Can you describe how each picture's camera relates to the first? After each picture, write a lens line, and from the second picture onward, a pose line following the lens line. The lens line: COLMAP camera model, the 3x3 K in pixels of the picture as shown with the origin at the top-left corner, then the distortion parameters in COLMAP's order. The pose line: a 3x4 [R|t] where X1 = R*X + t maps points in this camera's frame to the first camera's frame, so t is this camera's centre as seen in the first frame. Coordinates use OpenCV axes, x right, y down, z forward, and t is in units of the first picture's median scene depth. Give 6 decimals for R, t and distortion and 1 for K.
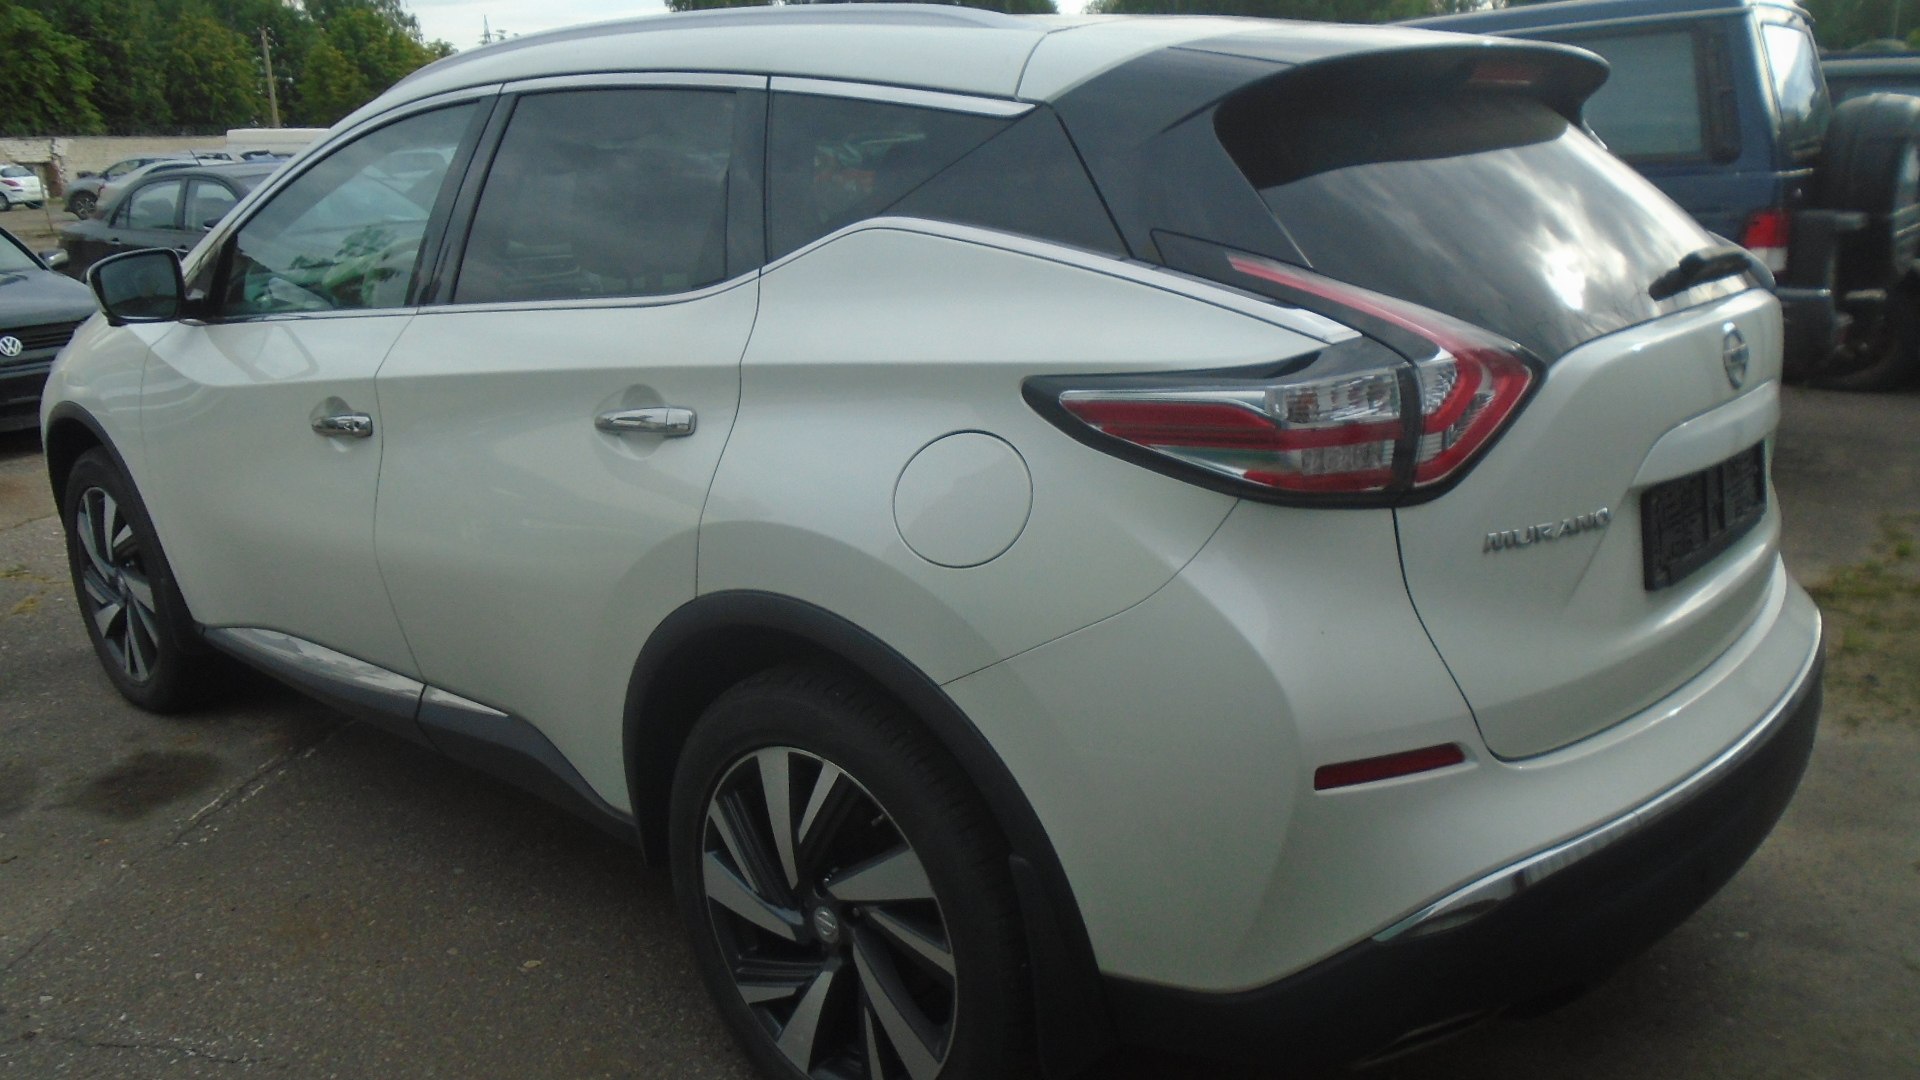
lens RADIAL K [[1485.0, 0, 960.0], [0, 1485.0, 540.0], [0, 0, 1]] dist [-0.000406, -0.008101]
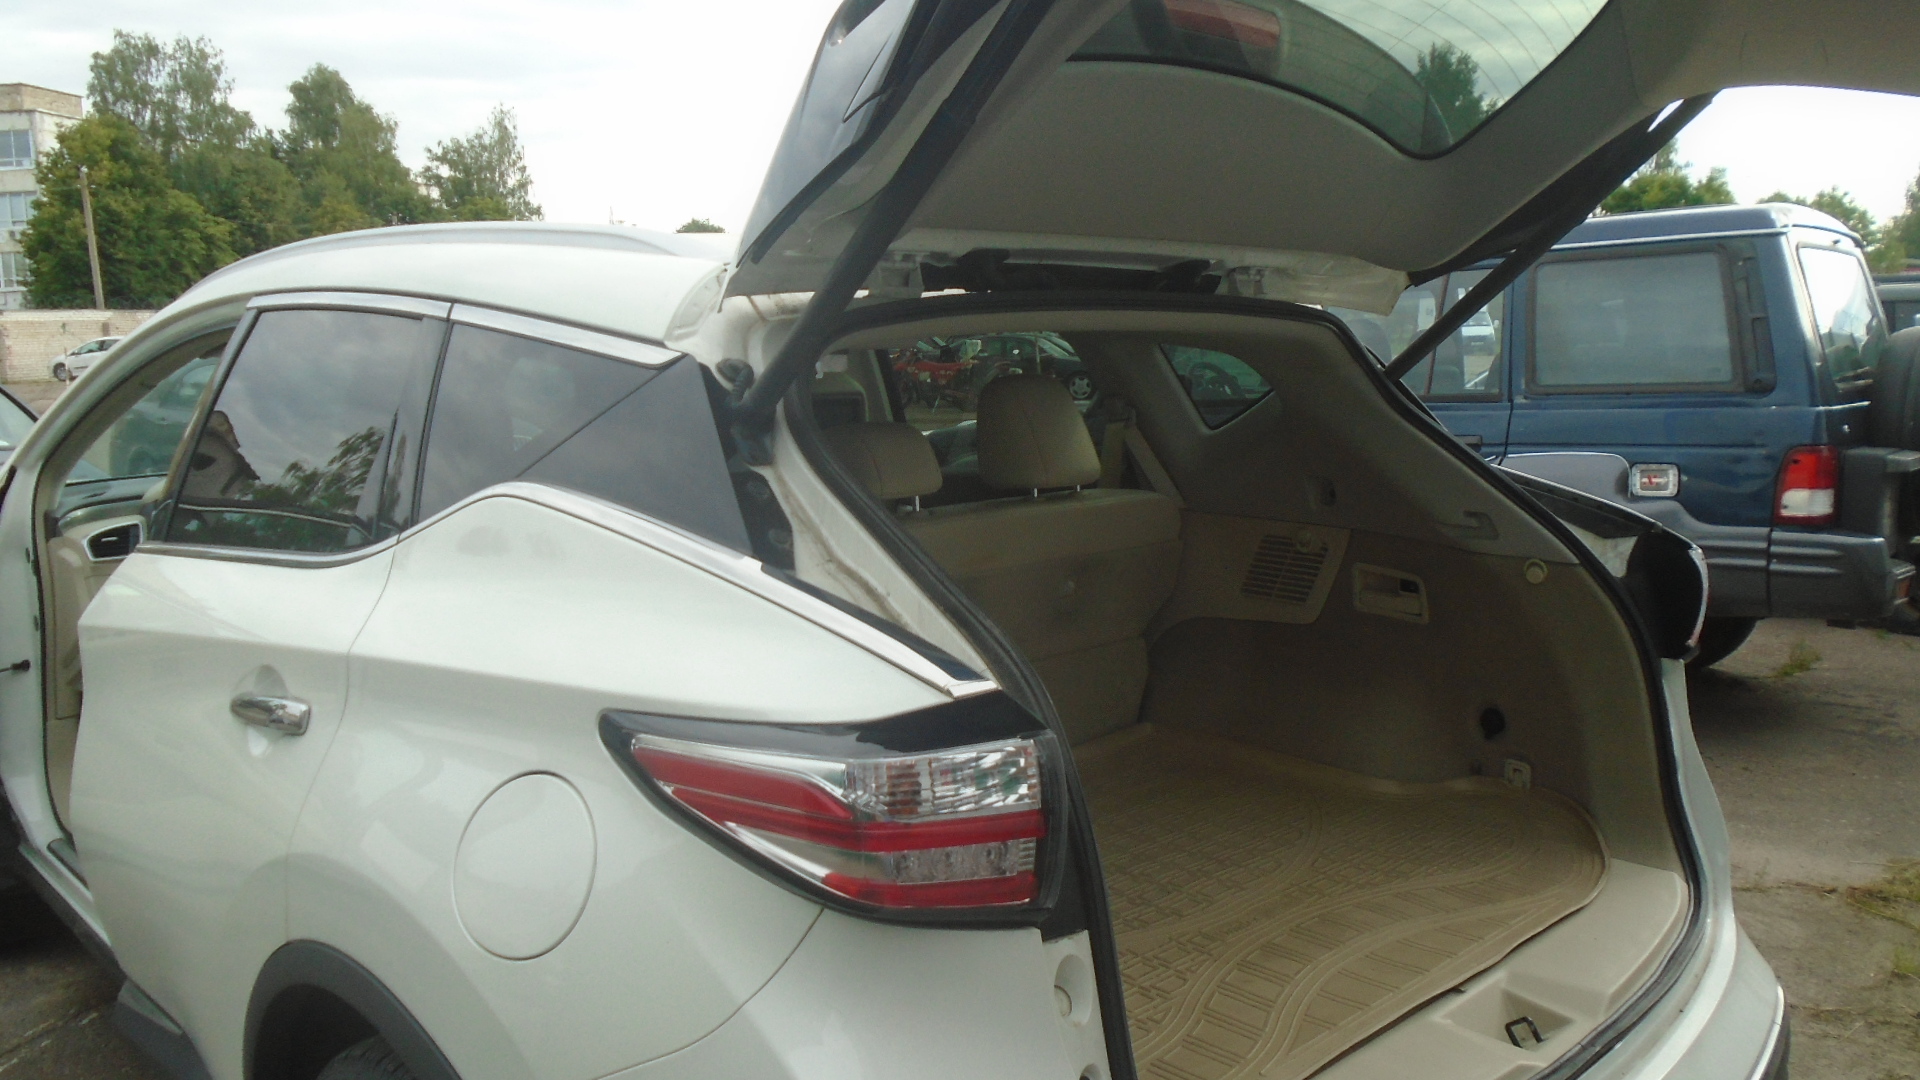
lens RADIAL K [[1485.0, 0, 960.0], [0, 1485.0, 540.0], [0, 0, 1]] dist [-0.000406, -0.008101]
pose [[0.997342, 0.031763, -0.065575, 0.091395], [-0.039557, 0.991839, -0.121203, -0.037317], [0.061190, 0.123474, 0.990459, 0.084602]]
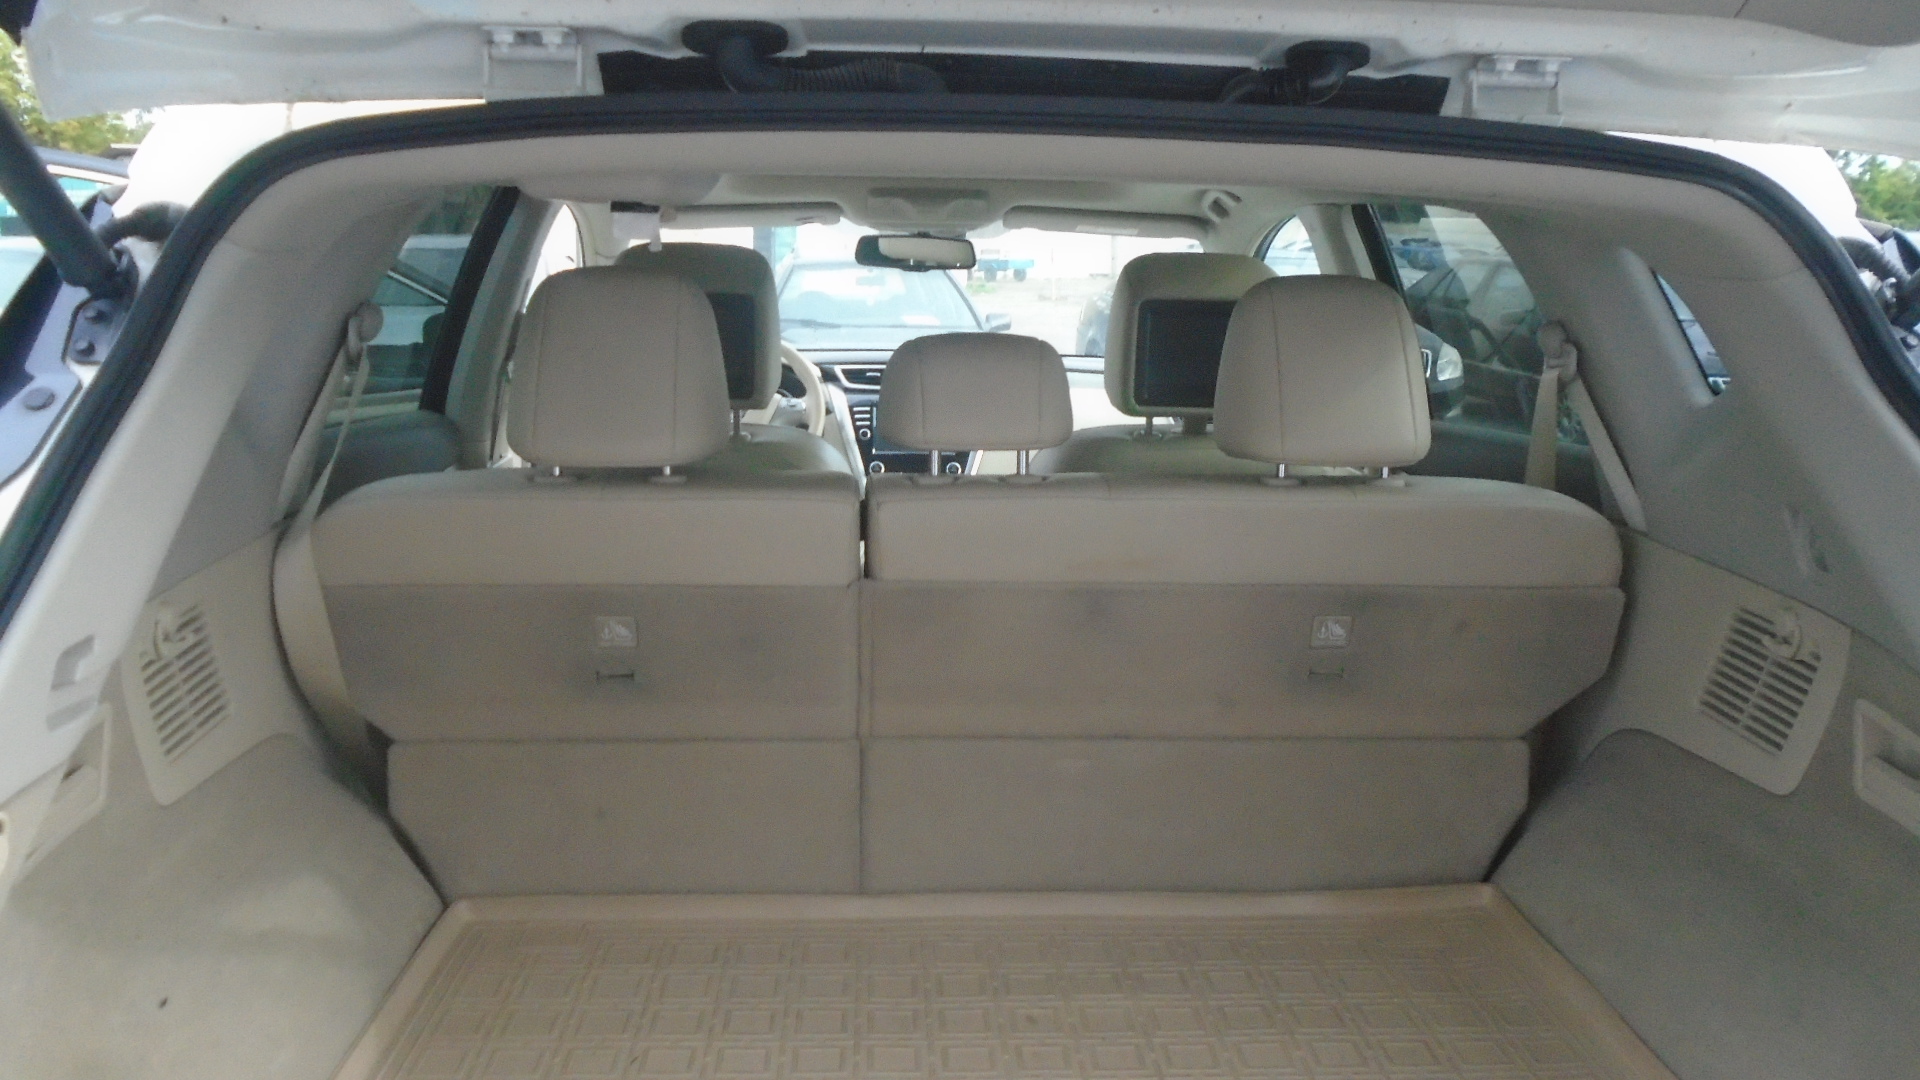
lens RADIAL K [[1485.0, 0, 960.0], [0, 1485.0, 540.0], [0, 0, 1]] dist [-0.000406, -0.008101]
pose [[0.718294, 0.184716, -0.670771, 0.374216], [-0.222597, 0.974450, 0.029974, -0.146163], [0.659169, 0.127782, 0.741058, 0.513298]]
